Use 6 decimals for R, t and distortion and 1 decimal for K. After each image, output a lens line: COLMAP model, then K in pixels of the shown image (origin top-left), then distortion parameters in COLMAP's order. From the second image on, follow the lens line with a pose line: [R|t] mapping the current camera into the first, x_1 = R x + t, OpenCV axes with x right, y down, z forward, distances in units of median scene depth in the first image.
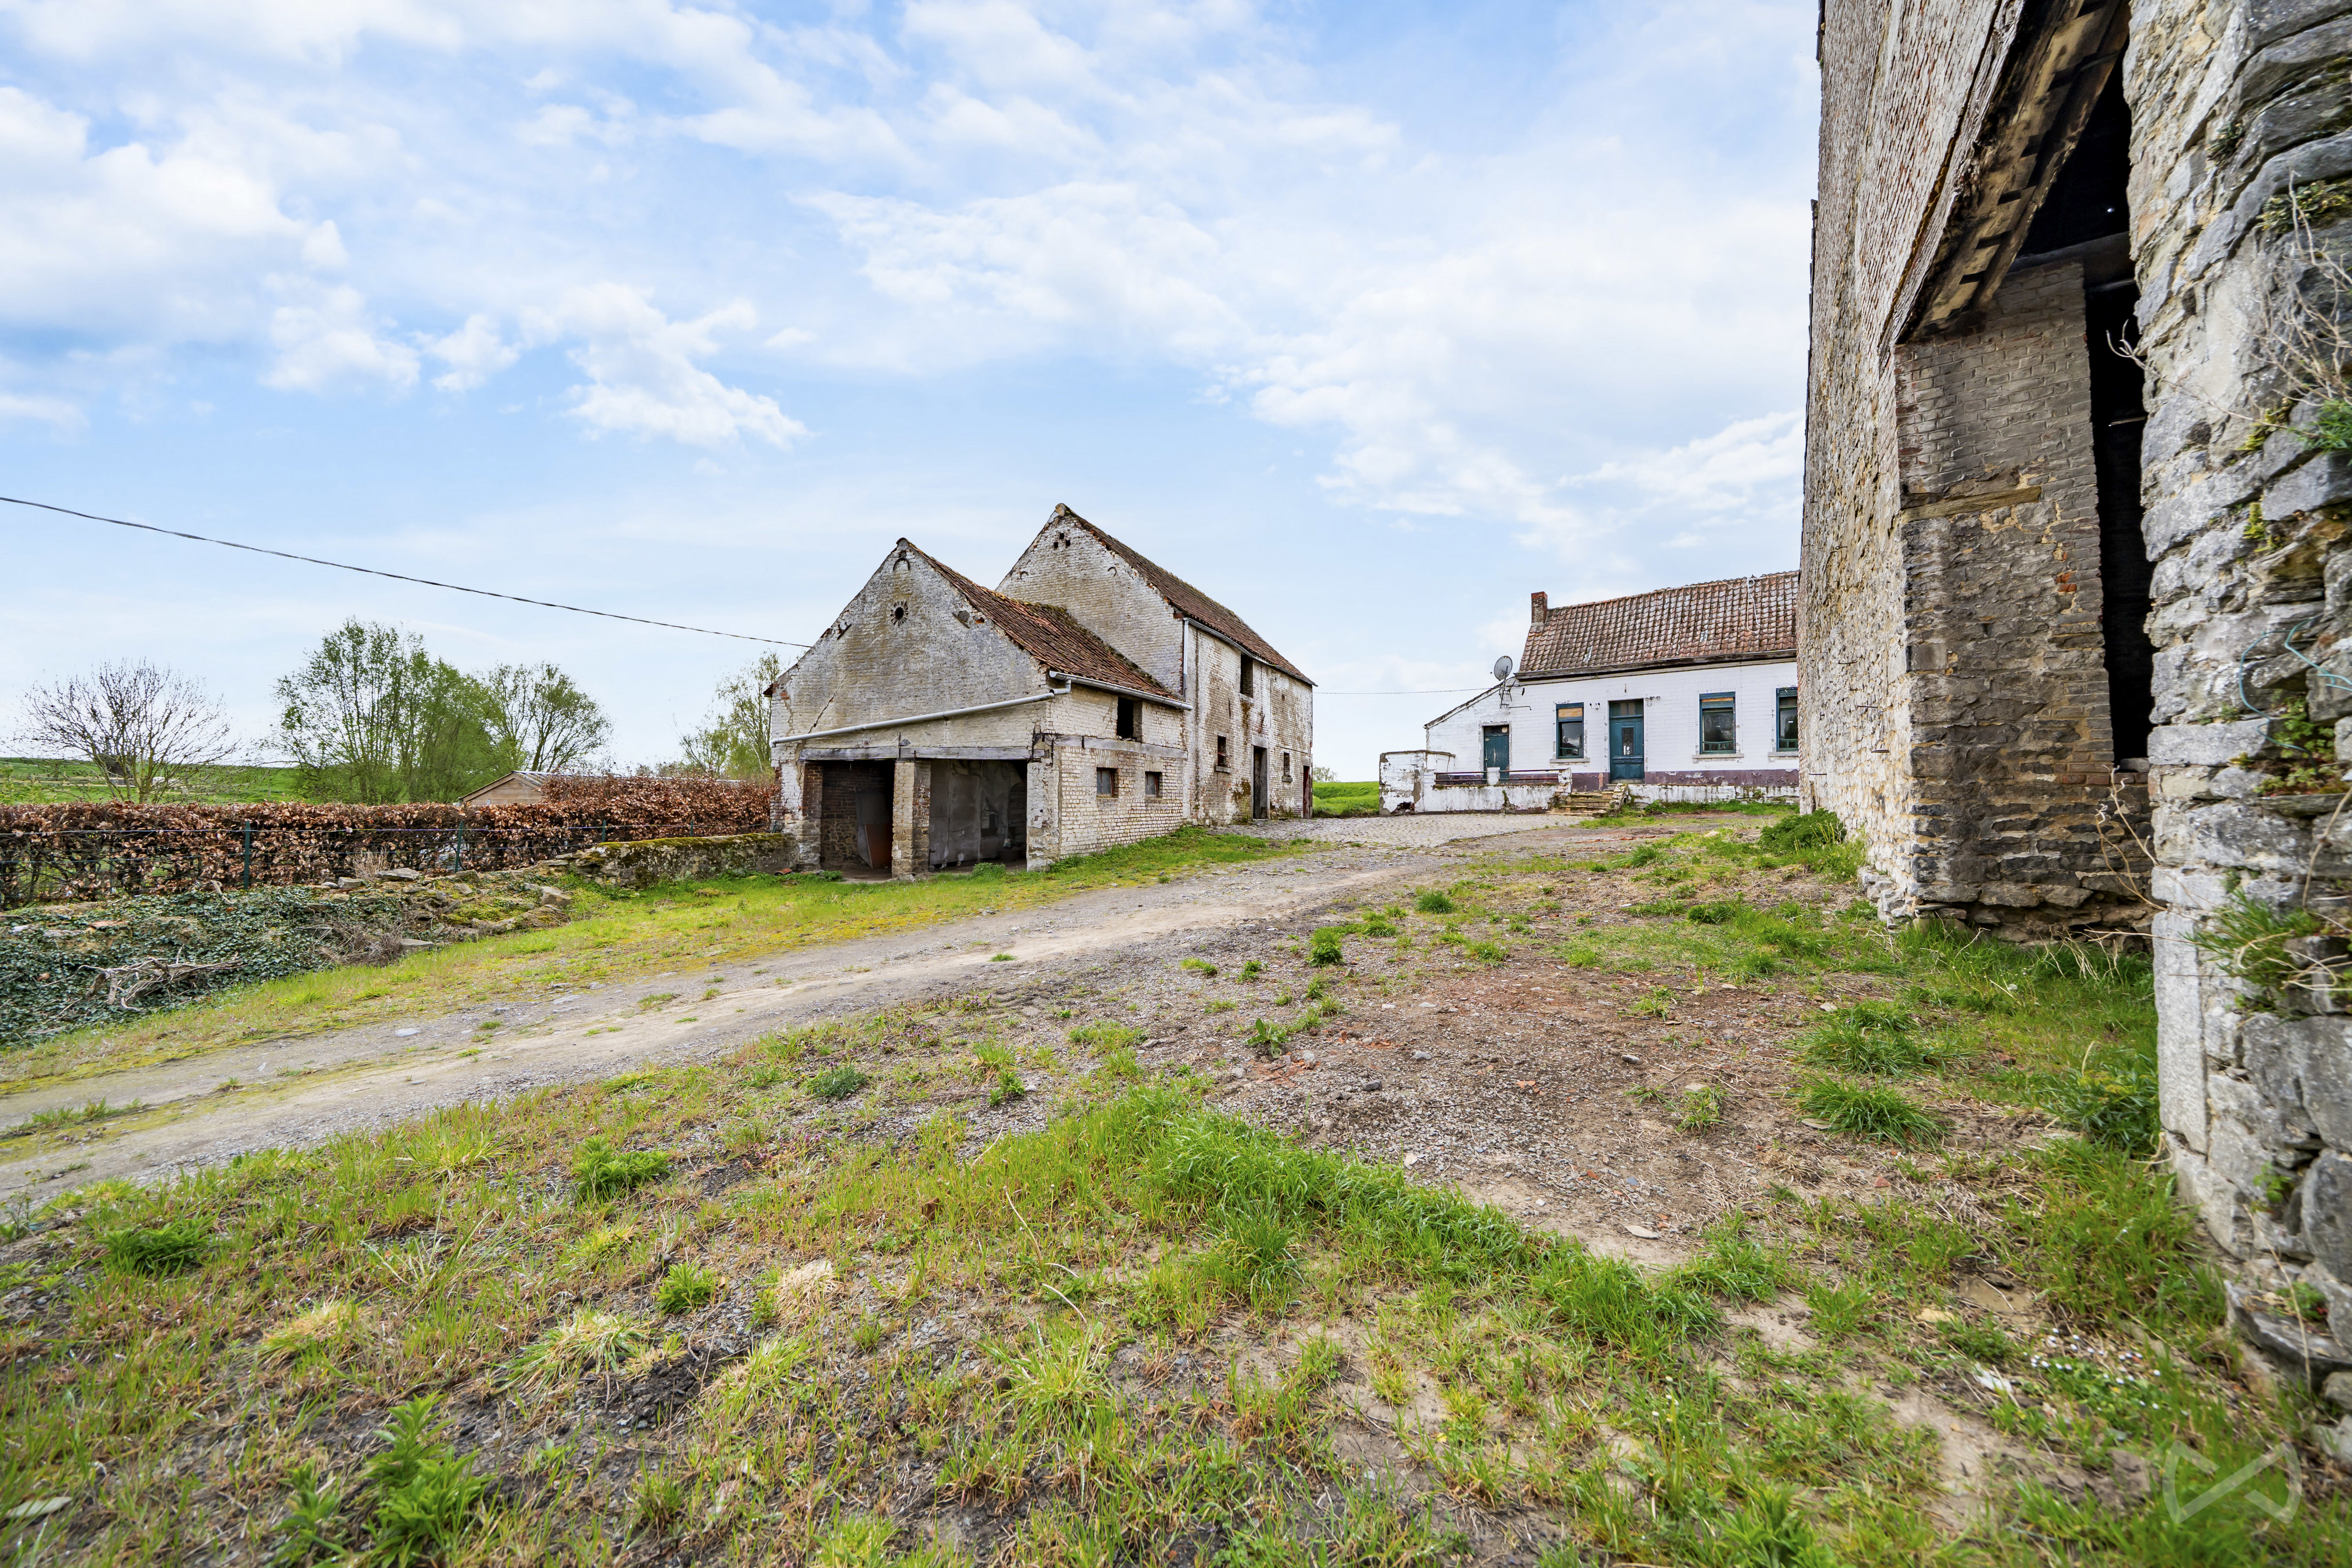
lens RADIAL K [[797.3, 0, 1188.1], [0, 797.3, 788.3], [0, 0, 1]] dist [-0.002222, -0.001979]
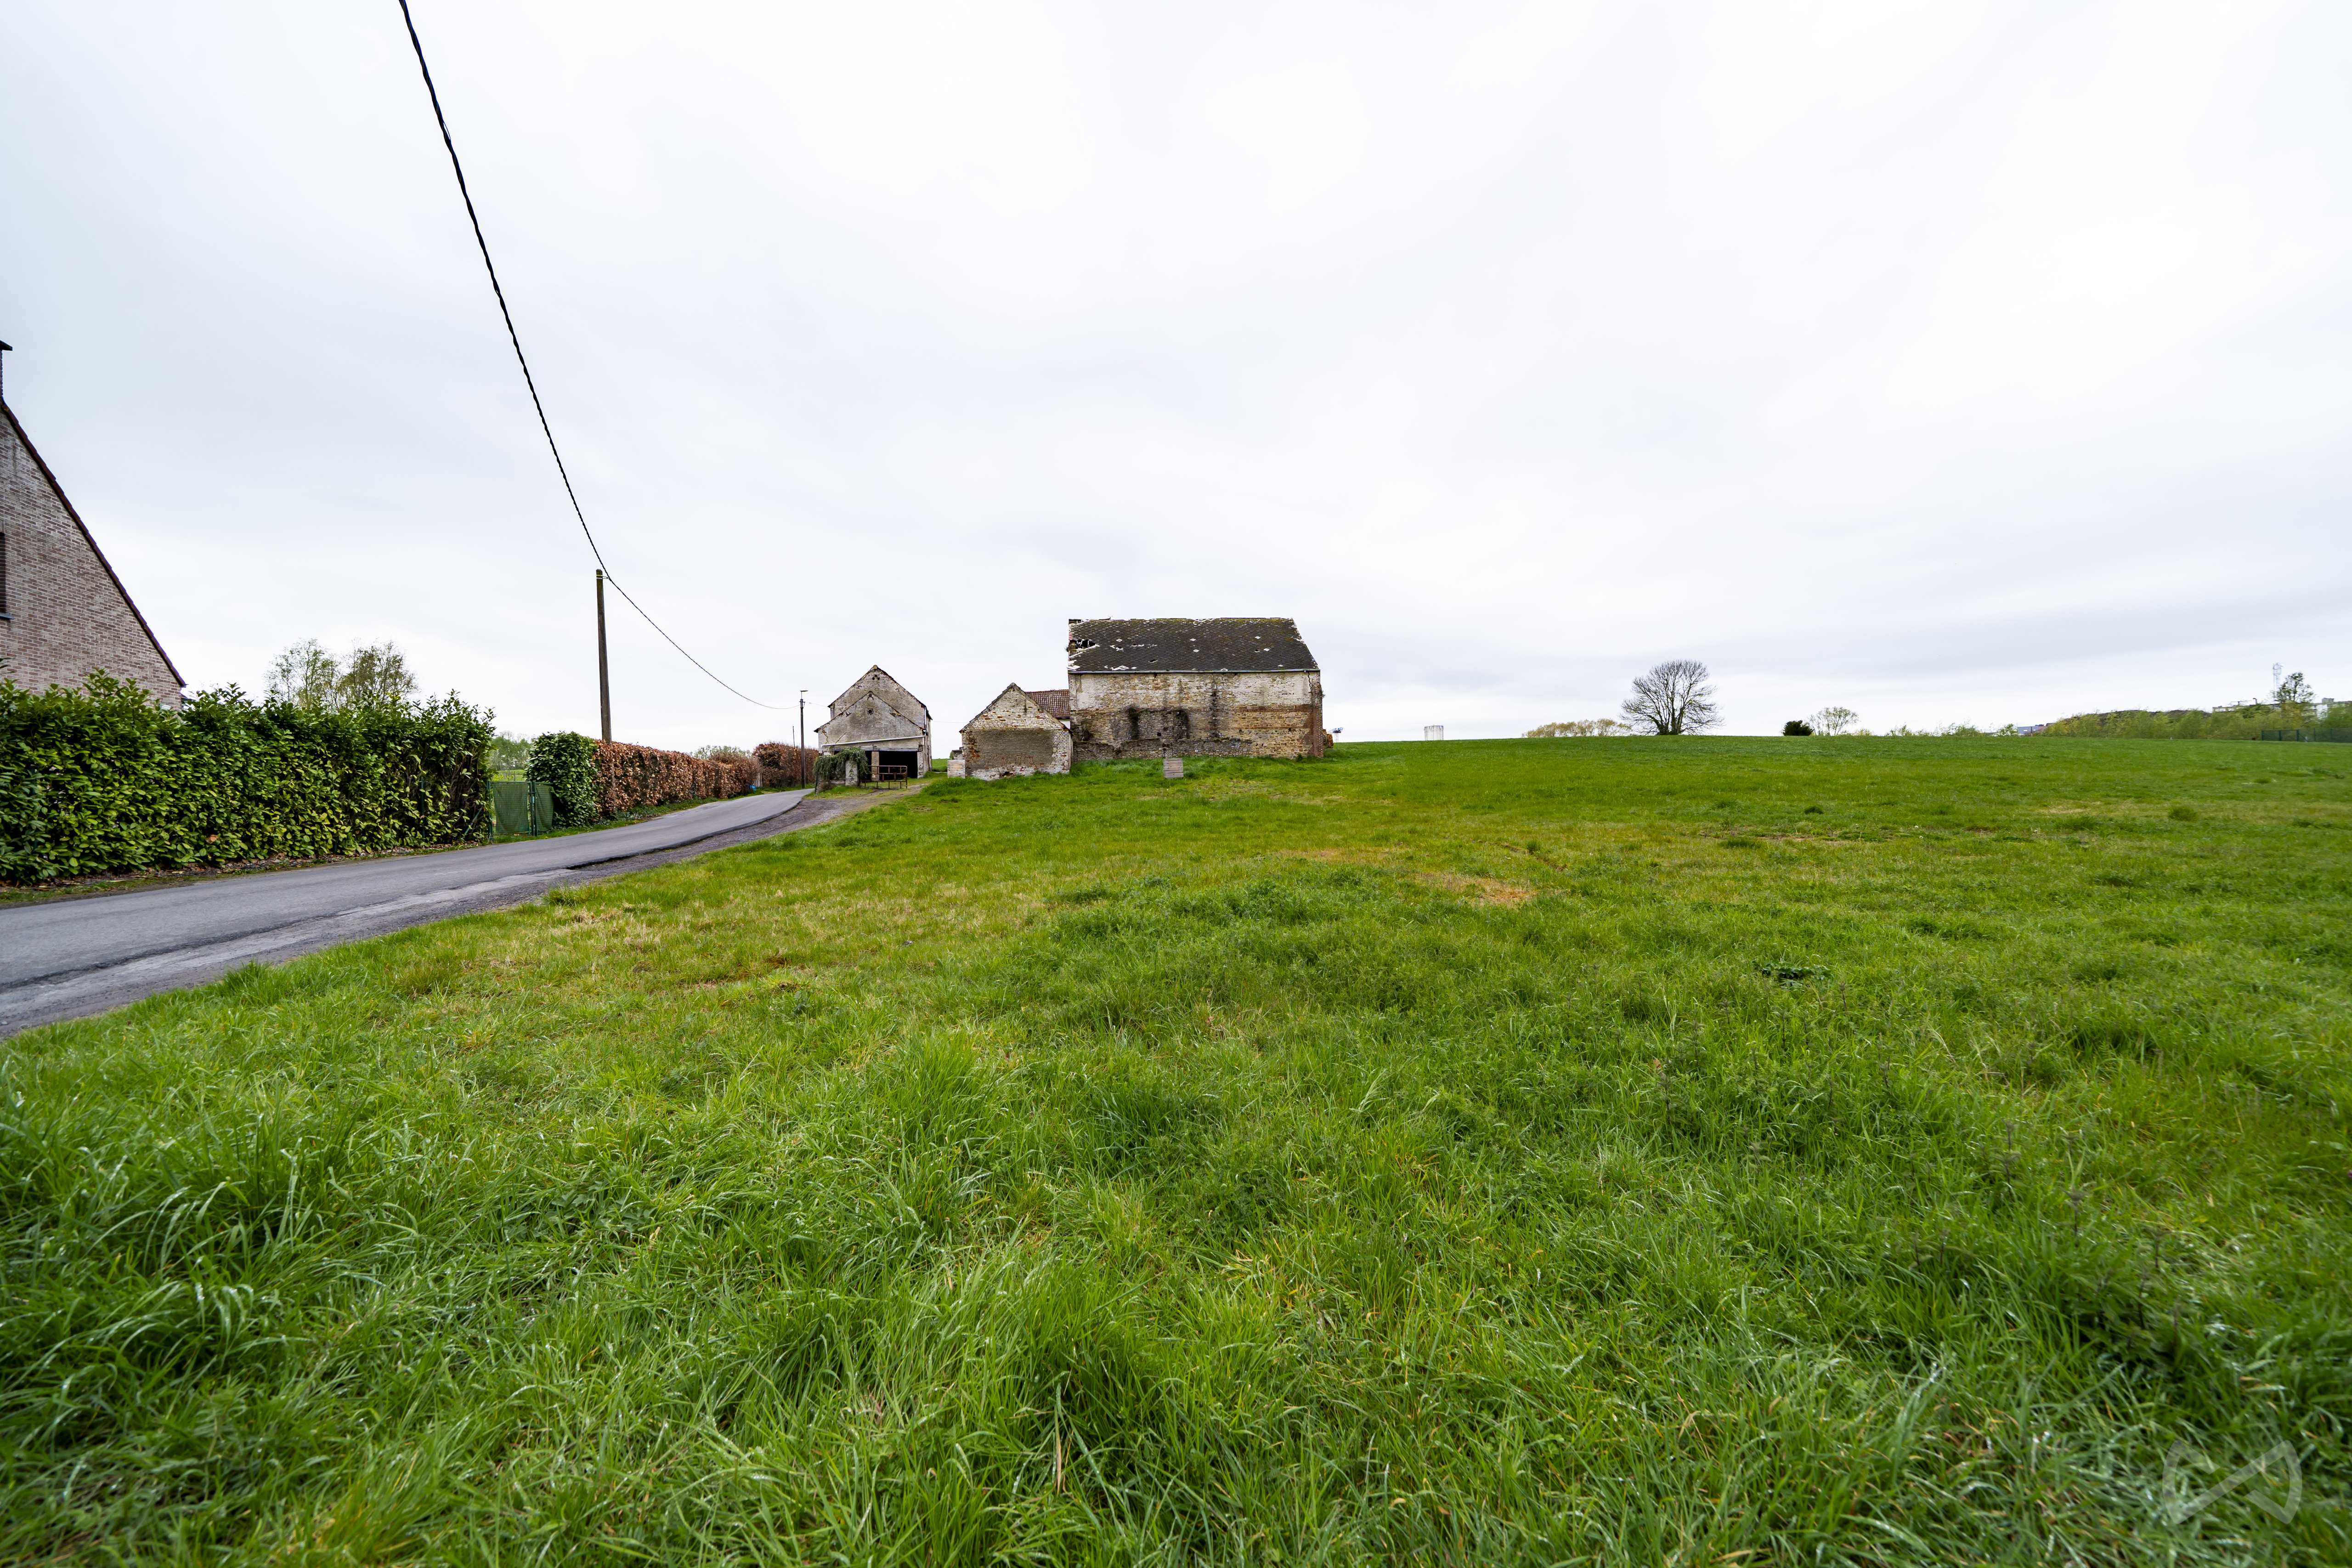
lens RADIAL K [[797.3, 0, 1181.6], [0, 797.3, 795.9], [0, 0, 1]] dist [-0.002222, -0.001979]
pose [[0.768601, -0.022239, 0.639342, -1.222674], [0.003494, 0.999527, 0.030567, 0.049044], [-0.639719, -0.021260, 0.768315, -2.080401]]
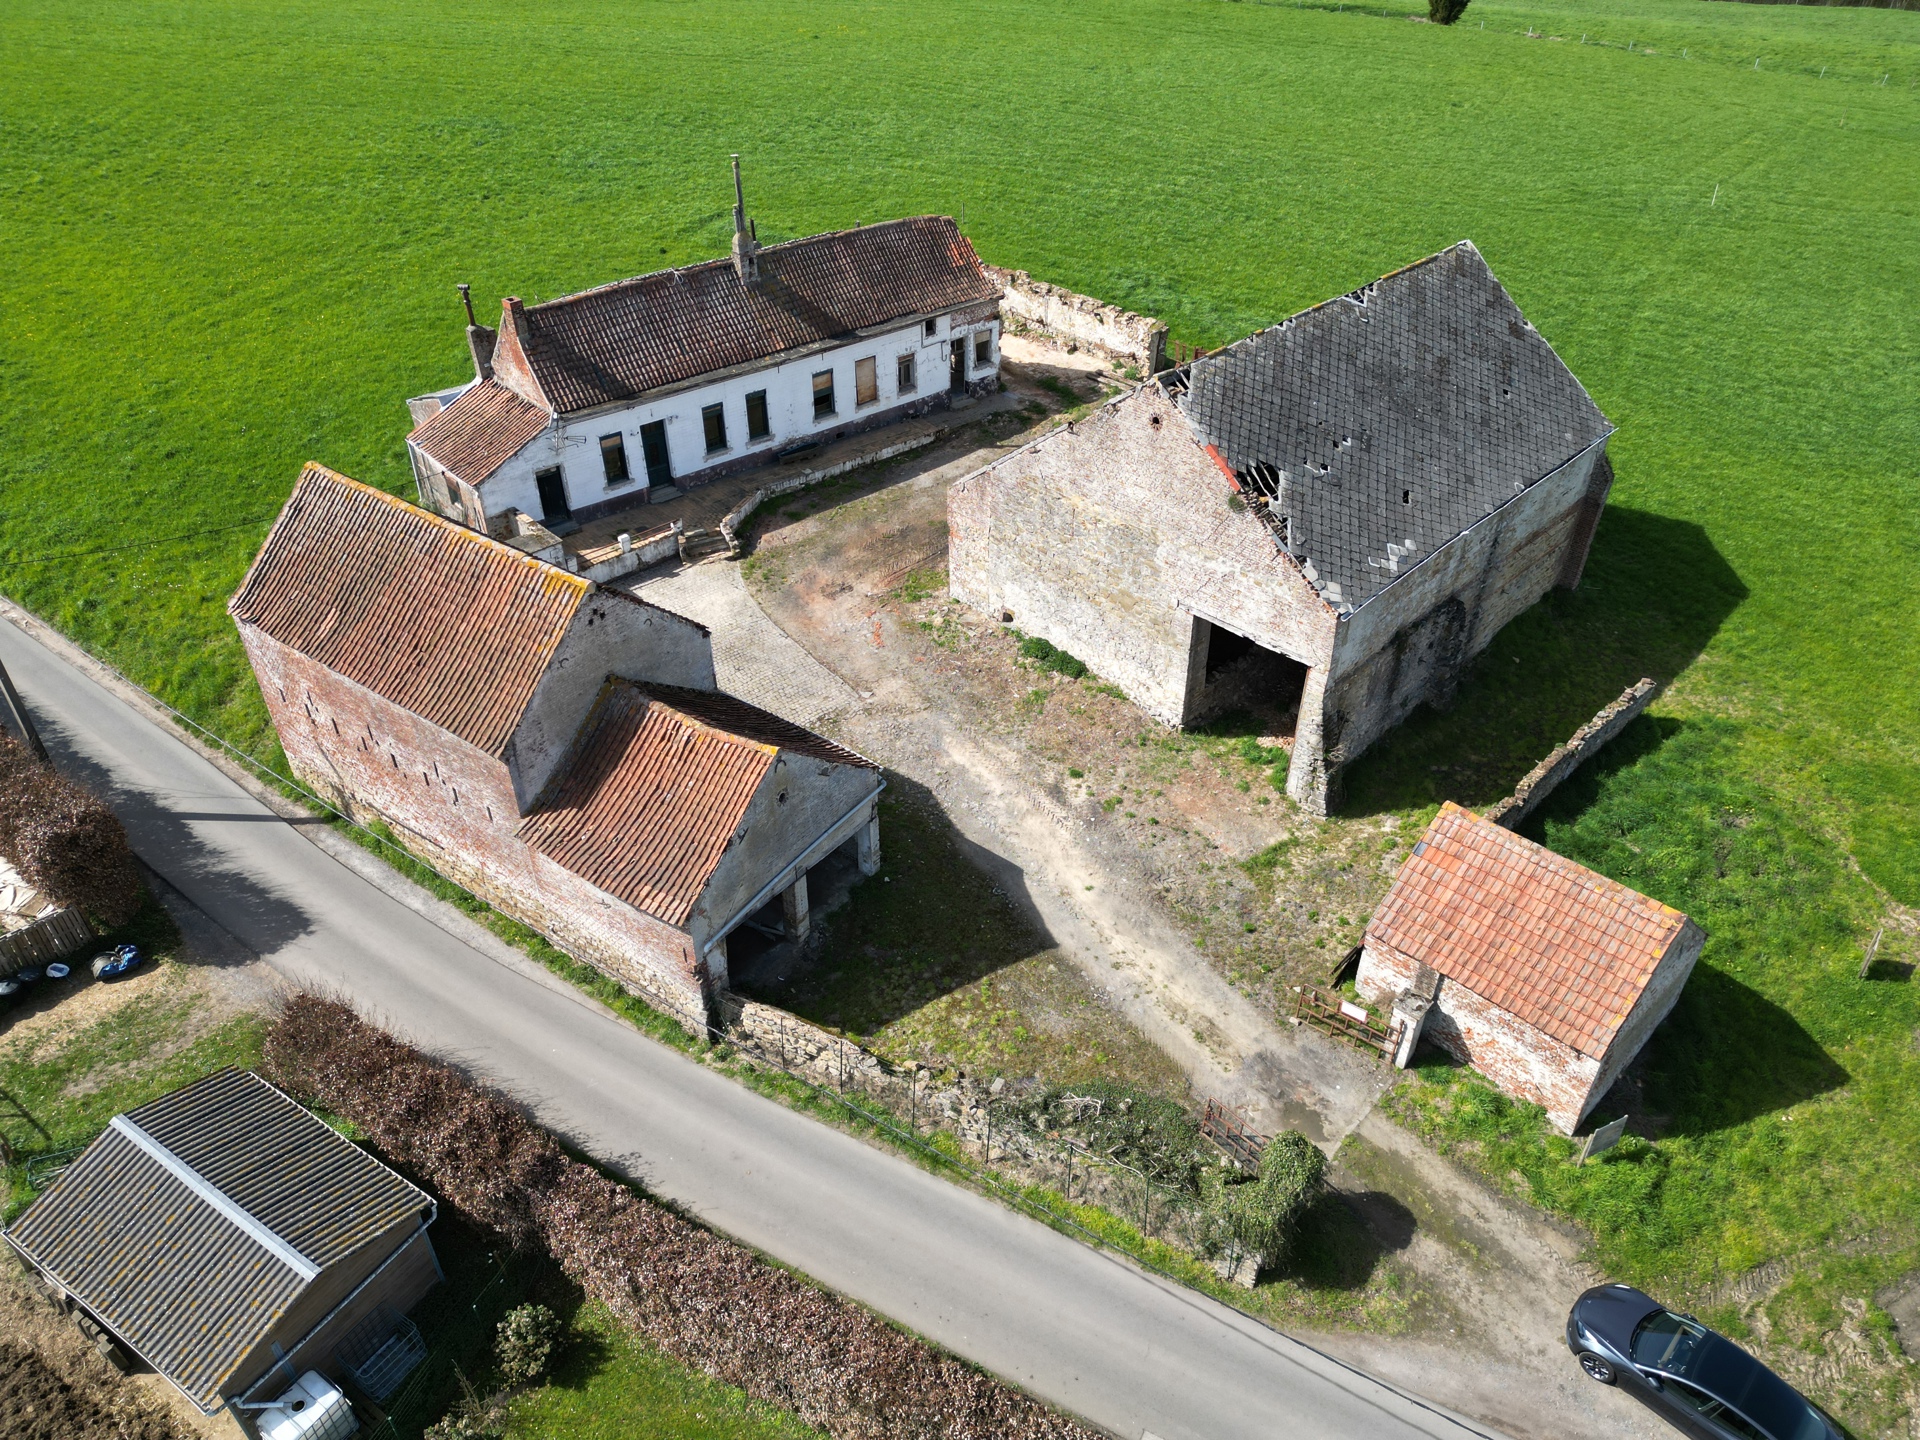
lens RADIAL K [[1349.4, 0, 977.2], [0, 1349.4, 726.1], [0, 0, 1]] dist [0.078509, -0.076884]
pose [[0.188846, -0.586261, 0.787804, -1.458581], [-0.027566, 0.798758, 0.601021, -1.216826], [-0.981620, -0.135217, 0.134682, 0.317216]]
